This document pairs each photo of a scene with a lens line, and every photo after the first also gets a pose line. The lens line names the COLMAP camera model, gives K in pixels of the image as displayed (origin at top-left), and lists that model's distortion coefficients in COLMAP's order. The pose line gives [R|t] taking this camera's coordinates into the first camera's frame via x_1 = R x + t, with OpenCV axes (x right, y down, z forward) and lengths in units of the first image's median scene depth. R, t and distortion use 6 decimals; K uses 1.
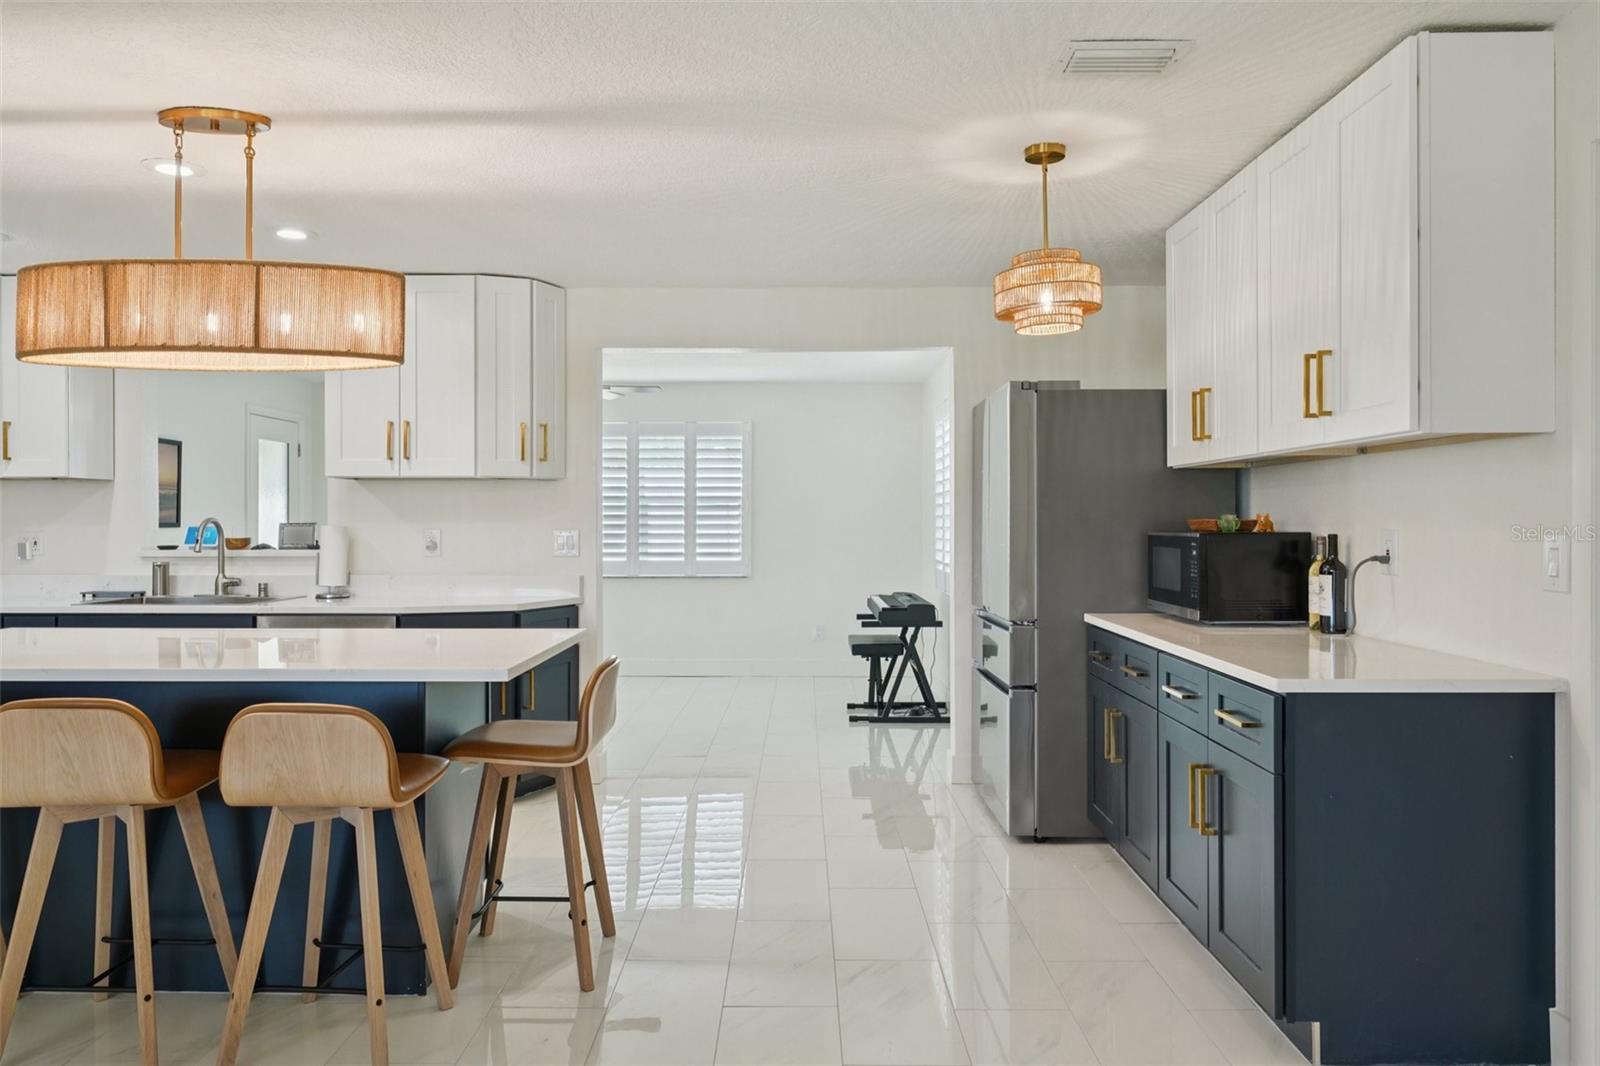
lens RADIAL K [[1087.0, 0, 796.9], [0, 1087.0, 532.9], [0, 0, 1]] dist [-0.001095, -0.000765]
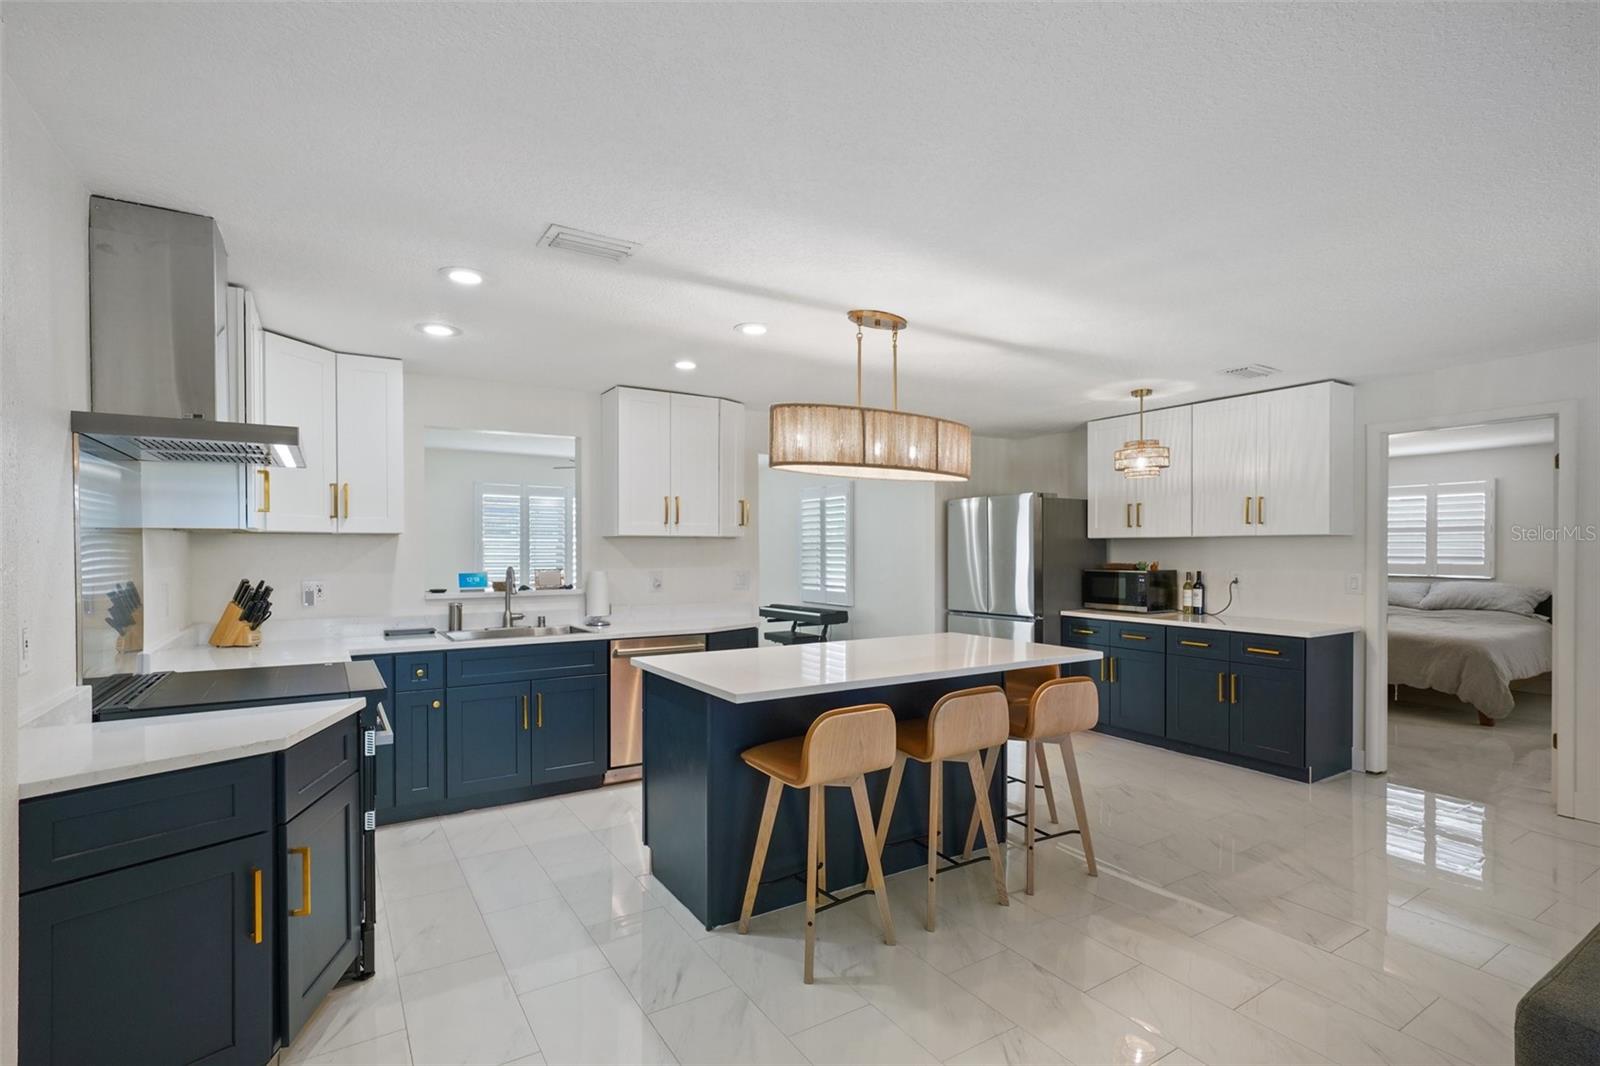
lens RADIAL K [[748.2, 0, 797.6], [0, 748.2, 566.7], [0, 0, 1]] dist [-0.000675, 0.000074]
pose [[0.840151, -0.012615, 0.542206, -0.885511], [0.005984, 0.999884, 0.013992, -0.028793], [-0.542320, -0.008511, 0.840129, 0.112297]]
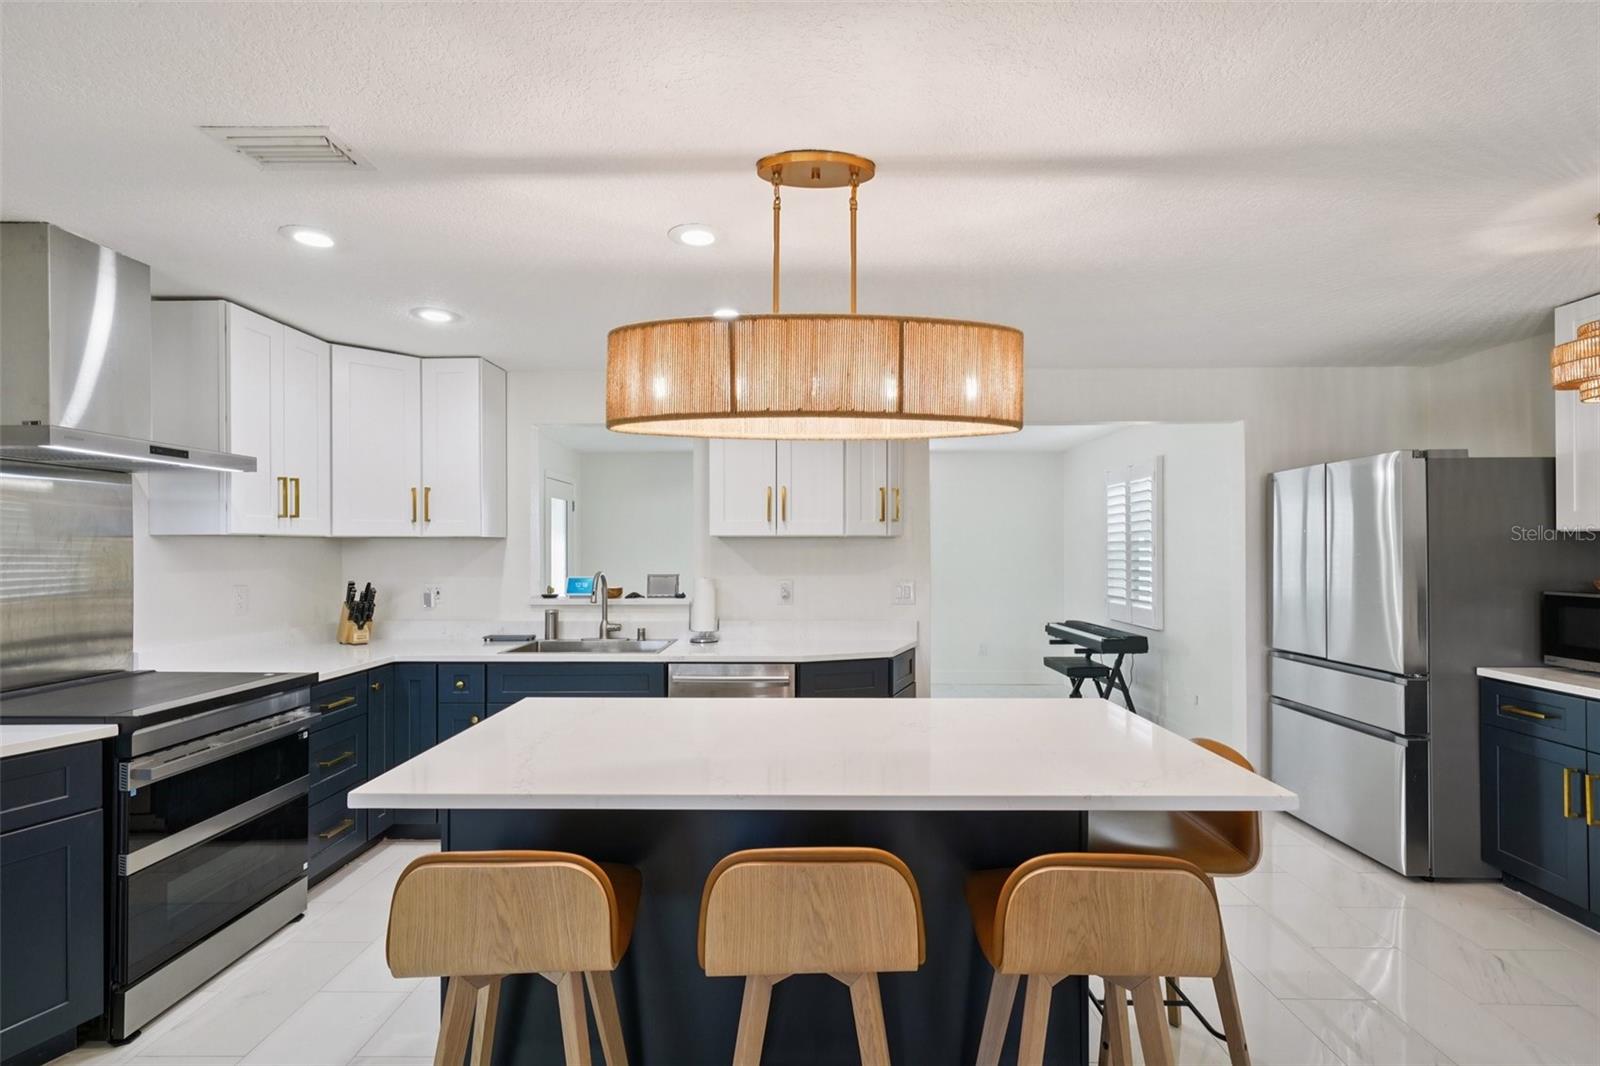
lens RADIAL K [[753.8, 0, 802.4], [0, 753.8, 552.0], [0, 0, 1]] dist [-0.000920, 0.000072]
pose [[0.999997, -0.001334, -0.002023, -0.396684], [0.001322, 0.999981, -0.006071, -0.035709], [0.002031, 0.006069, 0.999980, 0.259847]]
